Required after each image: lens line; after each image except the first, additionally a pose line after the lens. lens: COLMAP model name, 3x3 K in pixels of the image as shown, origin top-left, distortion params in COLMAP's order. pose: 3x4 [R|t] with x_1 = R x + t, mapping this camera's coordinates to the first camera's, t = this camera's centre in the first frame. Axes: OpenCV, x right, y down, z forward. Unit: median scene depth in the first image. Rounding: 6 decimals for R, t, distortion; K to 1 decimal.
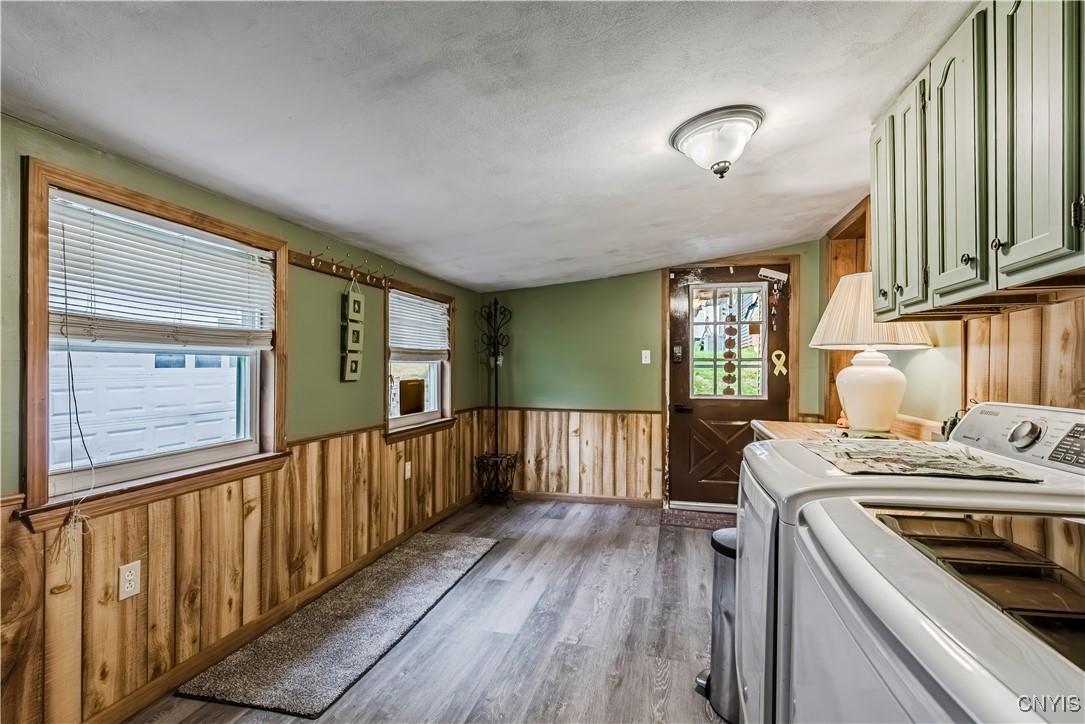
lens RADIAL K [[519.9, 0, 527.7], [0, 519.9, 361.4], [0, 0, 1]] dist [-0.002275, -0.000298]
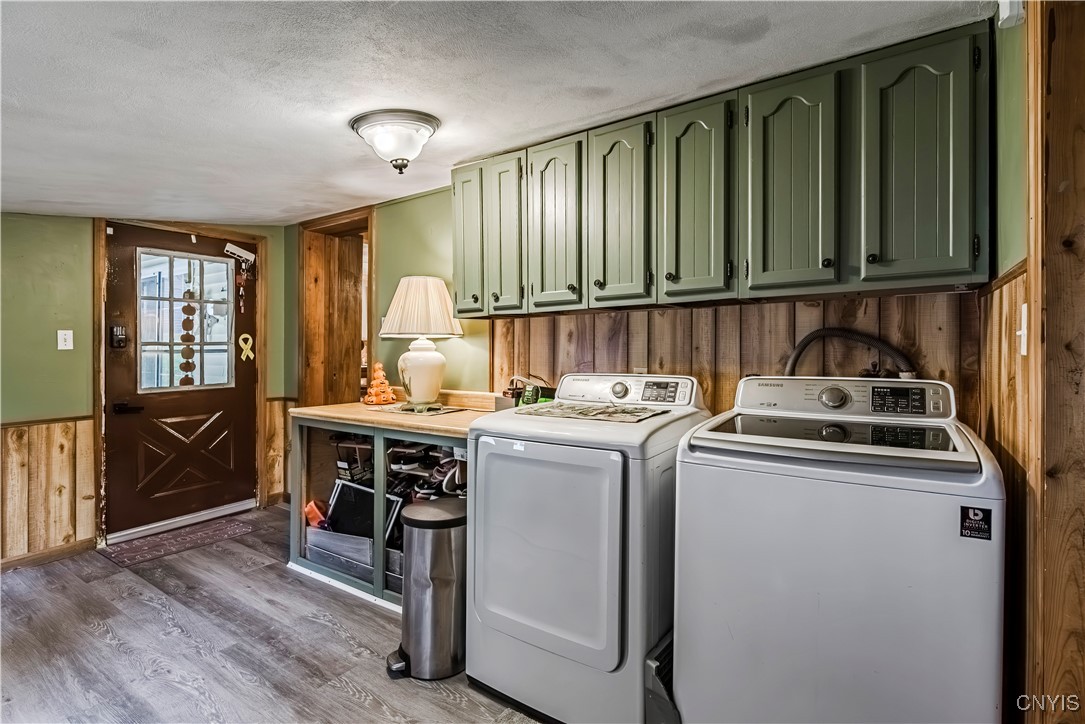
lens RADIAL K [[519.9, 0, 549.8], [0, 519.9, 341.5], [0, 0, 1]] dist [-0.002275, -0.000298]
pose [[0.308929, 0.001113, 0.951084, -0.293358], [-0.002318, 0.999997, -0.000417, -0.009836], [-0.951082, -0.002076, 0.308931, 0.220967]]
